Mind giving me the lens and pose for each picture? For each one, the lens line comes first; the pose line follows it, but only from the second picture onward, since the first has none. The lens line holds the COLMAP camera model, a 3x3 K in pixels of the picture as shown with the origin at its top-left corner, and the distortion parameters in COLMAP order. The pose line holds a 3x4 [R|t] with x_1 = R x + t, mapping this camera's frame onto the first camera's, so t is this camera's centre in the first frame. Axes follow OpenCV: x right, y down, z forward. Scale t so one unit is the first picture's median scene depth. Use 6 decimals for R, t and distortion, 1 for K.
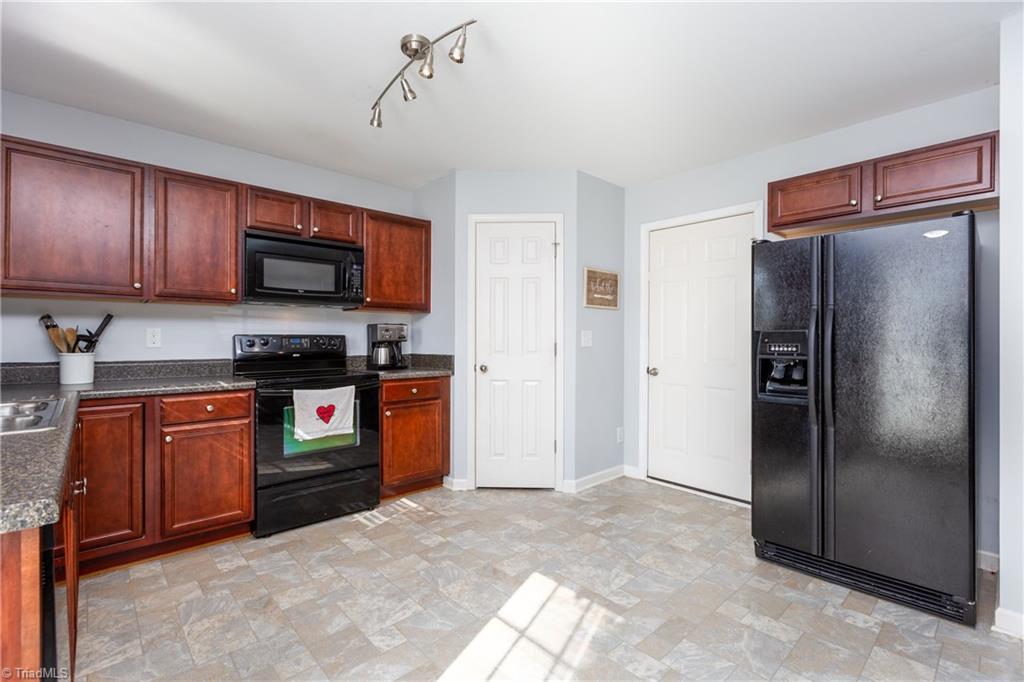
lens RADIAL K [[455.7, 0, 511.3], [0, 455.7, 340.2], [0, 0, 1]] dist [0.002820, -0.001621]
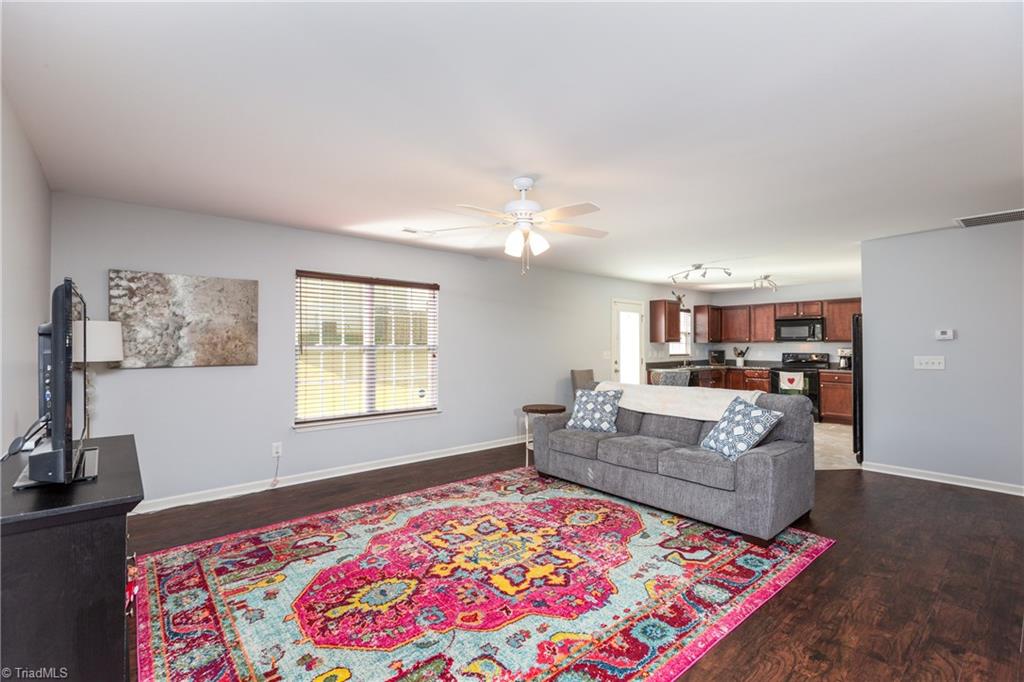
lens RADIAL K [[455.7, 0, 509.8], [0, 455.7, 338.6], [0, 0, 1]] dist [0.002820, -0.001621]
pose [[-0.034175, -0.017686, -0.999259, 2.653383], [-0.005460, 0.999832, -0.017509, -0.048002], [0.999401, 0.004857, -0.034266, -0.710167]]
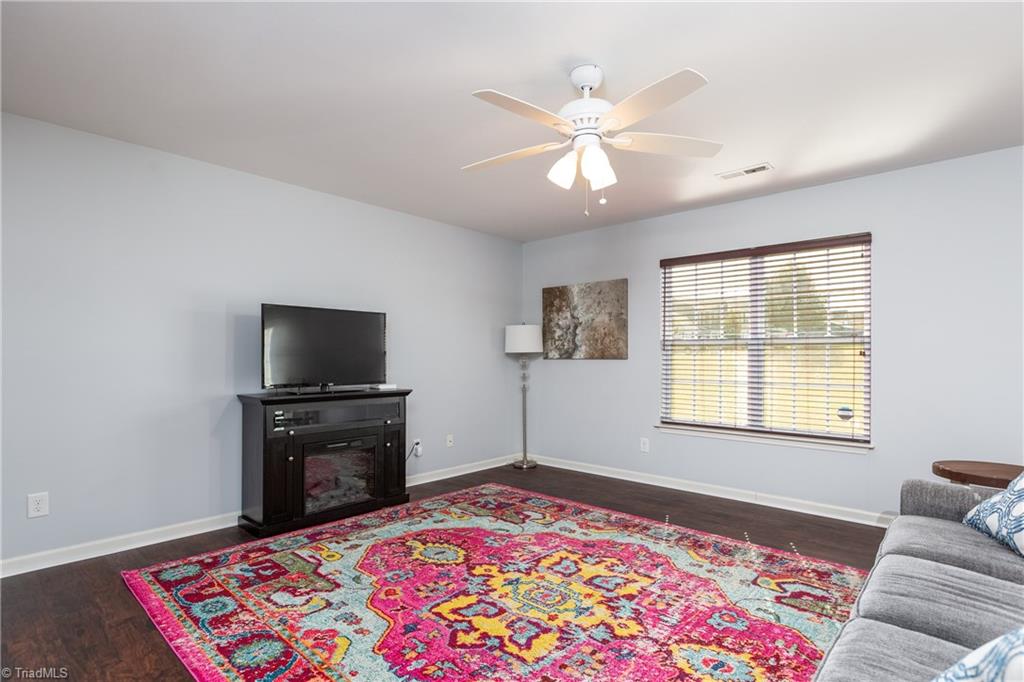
lens RADIAL K [[507.4, 0, 521.5], [0, 507.4, 349.9], [0, 0, 1]] dist [-0.001991, -0.000710]
pose [[-0.994611, -0.009641, -0.103231, 1.693837], [-0.008636, 0.999911, -0.010173, 0.007948], [0.103320, -0.009227, -0.994605, 0.133429]]
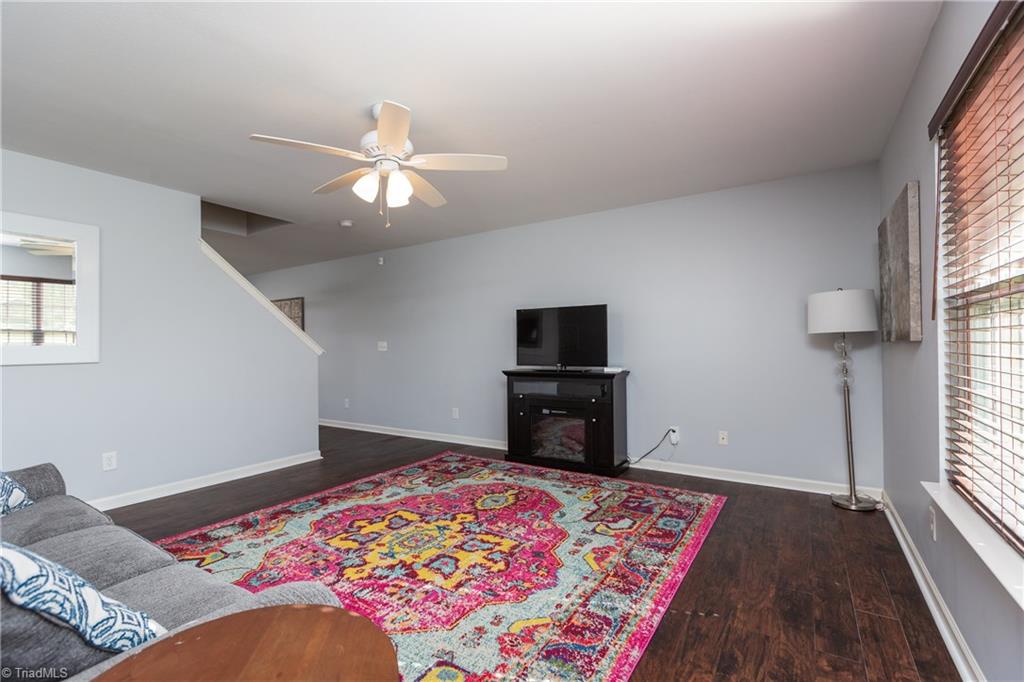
lens RADIAL K [[455.7, 0, 509.9], [0, 455.7, 342.3], [0, 0, 1]] dist [0.002820, -0.001621]
pose [[-0.253135, 0.003972, 0.967423, 0.535319], [0.017248, 0.999851, 0.000408, 0.007189], [-0.967277, 0.016789, -0.253166, -0.718341]]
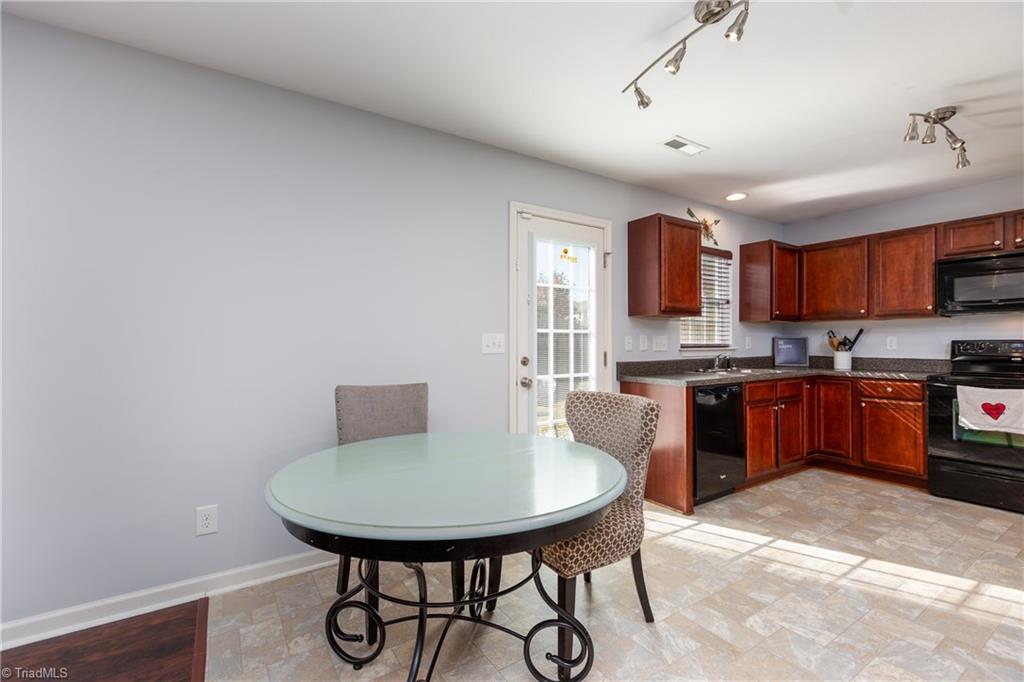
lens RADIAL K [[455.7, 0, 514.0], [0, 455.7, 341.7], [0, 0, 1]] dist [0.002820, -0.001621]
pose [[-0.155653, -0.005543, -0.987796, 0.921951], [-0.003252, 0.999982, -0.005099, 0.002136], [0.987806, 0.002418, -0.155669, 0.013258]]
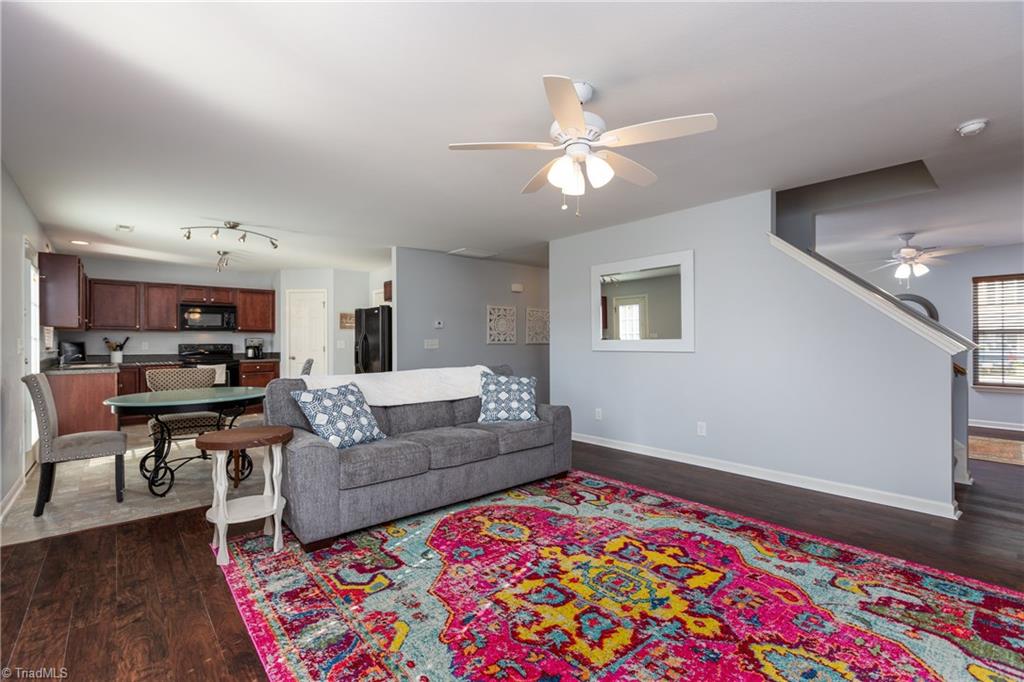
lens RADIAL K [[455.7, 0, 513.3], [0, 455.7, 341.8], [0, 0, 1]] dist [0.002820, -0.001621]
pose [[0.999773, -0.009258, -0.019205, 1.387121], [0.009091, 0.999920, -0.008759, 0.015341], [0.019284, 0.008582, 0.999777, -1.584436]]
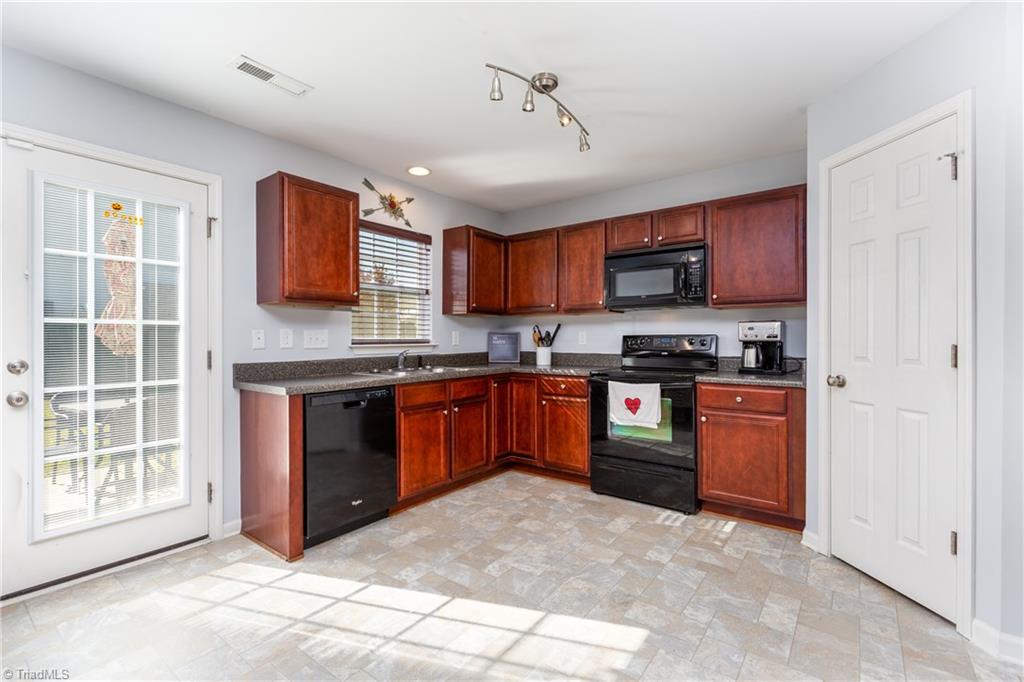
lens RADIAL K [[455.7, 0, 517.3], [0, 455.7, 339.8], [0, 0, 1]] dist [0.002820, -0.001621]
pose [[0.186808, 0.000471, -0.982396, 0.669570], [-0.000935, 1.000000, 0.000301, -0.000295], [0.982396, 0.000862, 0.186808, 0.534882]]
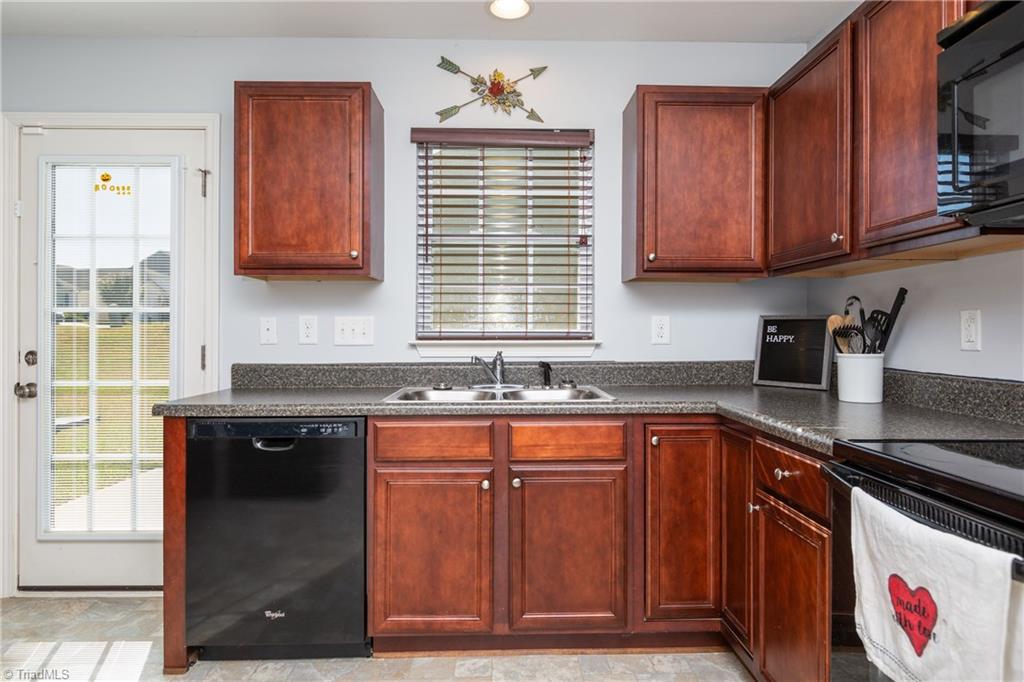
lens RADIAL K [[614.1, 0, 508.1], [0, 614.1, 331.3], [0, 0, 1]] dist [-0.002178, 0.000072]
pose [[-0.654745, -0.002378, -0.755846, 0.019285], [-0.004775, 0.999988, 0.000991, -0.002405], [0.755834, 0.004258, -0.654749, 1.101957]]
